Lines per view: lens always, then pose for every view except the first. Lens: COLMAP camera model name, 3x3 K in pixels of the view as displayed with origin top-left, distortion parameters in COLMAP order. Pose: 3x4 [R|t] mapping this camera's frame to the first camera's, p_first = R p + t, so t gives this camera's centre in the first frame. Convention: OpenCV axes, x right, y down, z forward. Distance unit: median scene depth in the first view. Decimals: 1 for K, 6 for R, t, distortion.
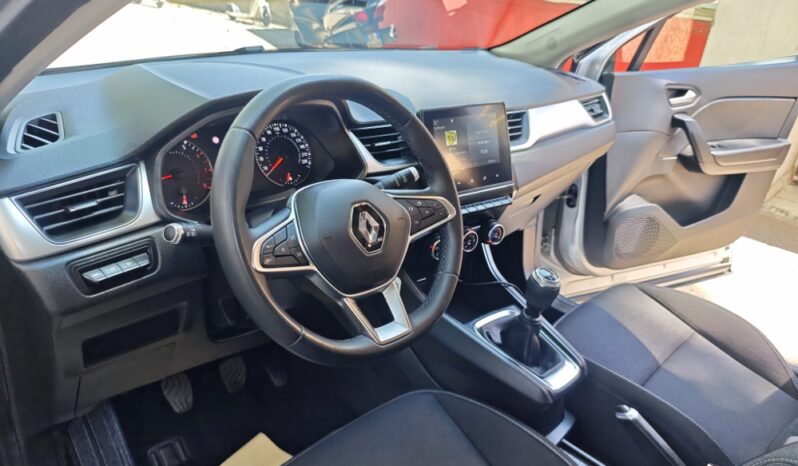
lens RADIAL K [[608.5, 0, 395.9], [0, 608.5, 229.7], [0, 0, 1]] dist [0.005743, -0.029503]
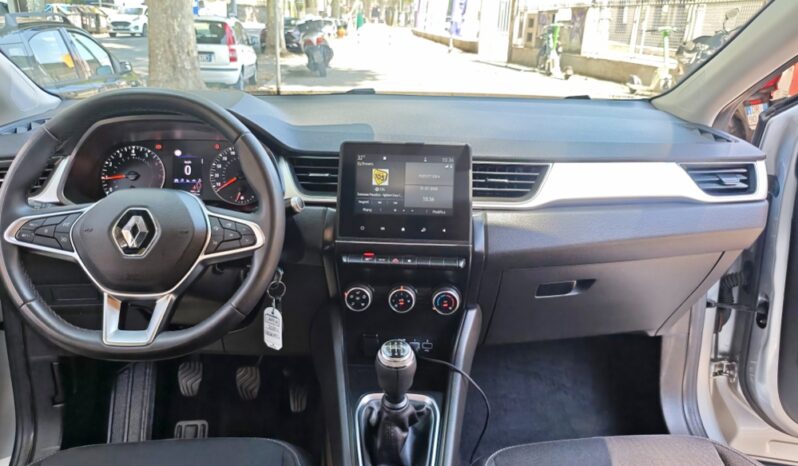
lens RADIAL K [[608.5, 0, 397.3], [0, 608.5, 237.6], [0, 0, 1]] dist [0.005743, -0.029503]
pose [[0.772150, 0.155893, -0.616021, 0.678782], [-0.219473, 0.975208, -0.028307, -0.045024], [0.596336, 0.157057, 0.787221, 0.332792]]
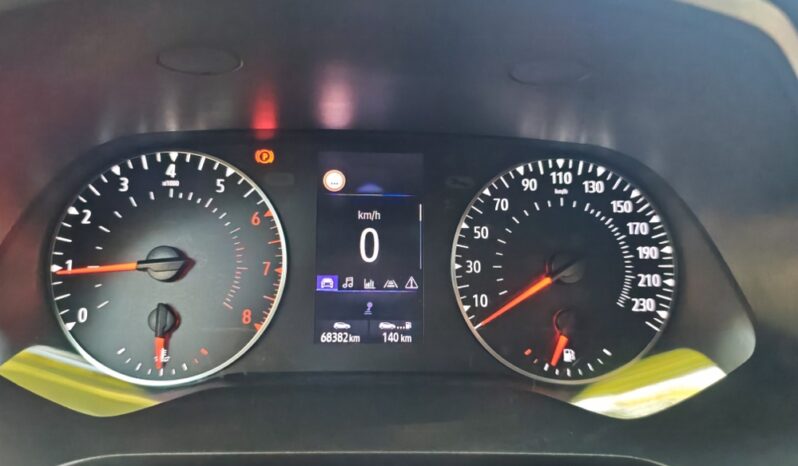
lens RADIAL K [[608.5, 0, 399.8], [0, 608.5, 236.0], [0, 0, 1]] dist [0.005743, -0.029503]
pose [[0.739803, 0.165528, -0.652144, -0.056066], [-0.248693, 0.967896, -0.036450, -0.104977], [0.625174, 0.189149, 0.757218, 0.712411]]
